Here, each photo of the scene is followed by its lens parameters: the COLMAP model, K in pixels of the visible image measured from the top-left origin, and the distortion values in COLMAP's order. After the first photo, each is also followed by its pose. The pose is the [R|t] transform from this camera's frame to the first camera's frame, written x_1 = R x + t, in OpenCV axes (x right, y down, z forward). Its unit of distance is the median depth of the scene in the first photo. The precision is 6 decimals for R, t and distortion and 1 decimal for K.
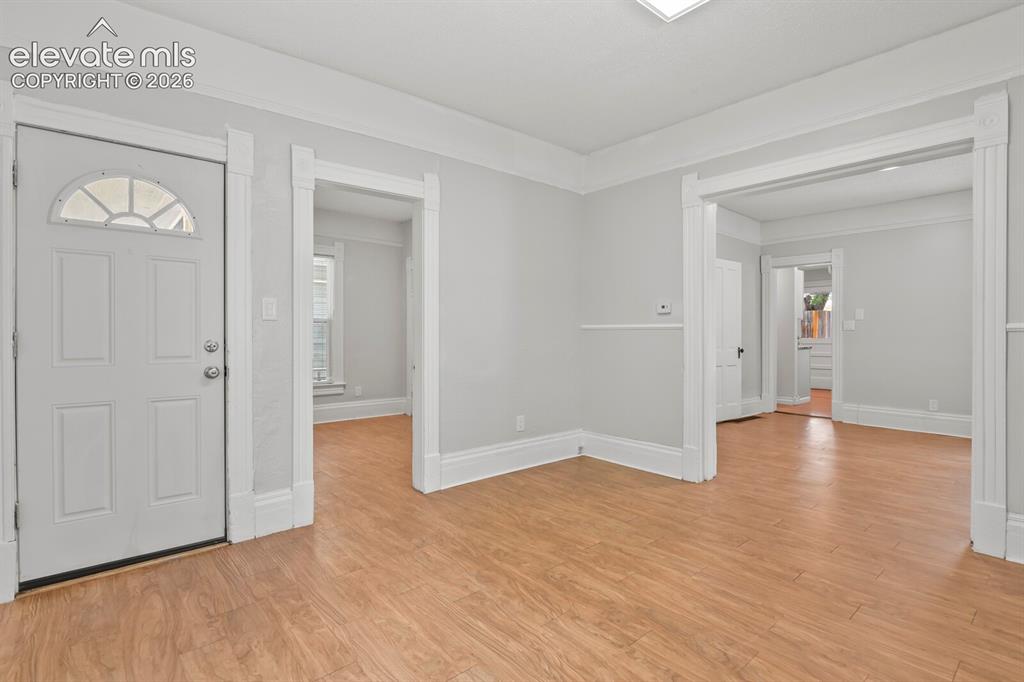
lens RADIAL K [[500.3, 0, 516.9], [0, 500.3, 338.6], [0, 0, 1]] dist [-0.001595, -0.008255]
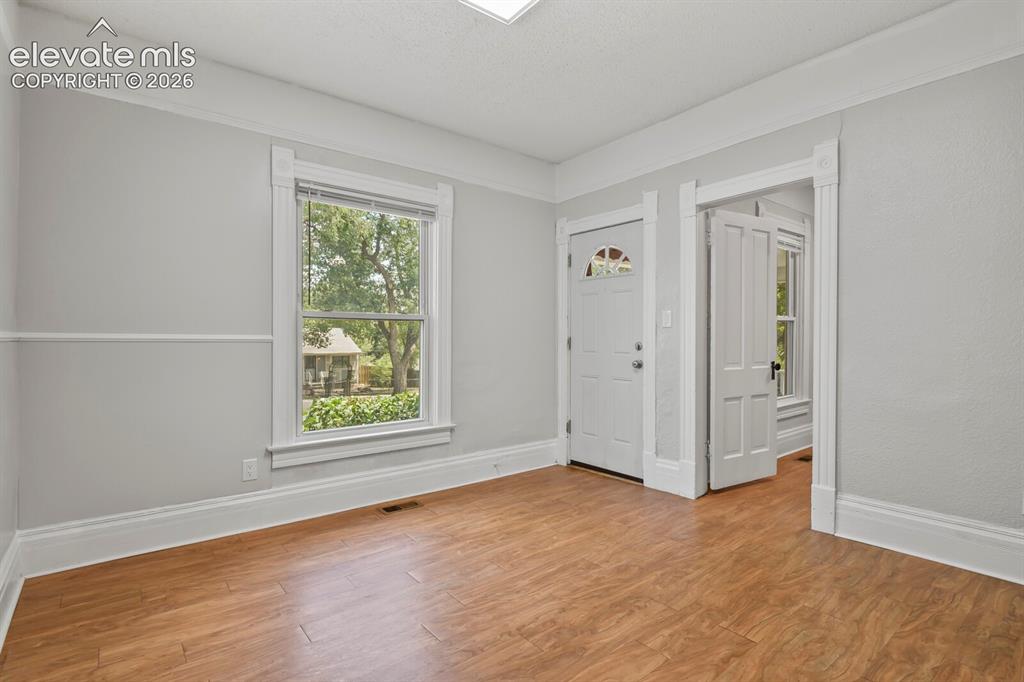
lens RADIAL K [[500.3, 0, 516.9], [0, 500.3, 338.6], [0, 0, 1]] dist [-0.001595, -0.008255]
pose [[-0.040763, 0.004605, -0.999158, 0.954163], [-0.007778, 0.999958, 0.004926, -0.012597], [0.999139, 0.007972, -0.040726, 0.769733]]
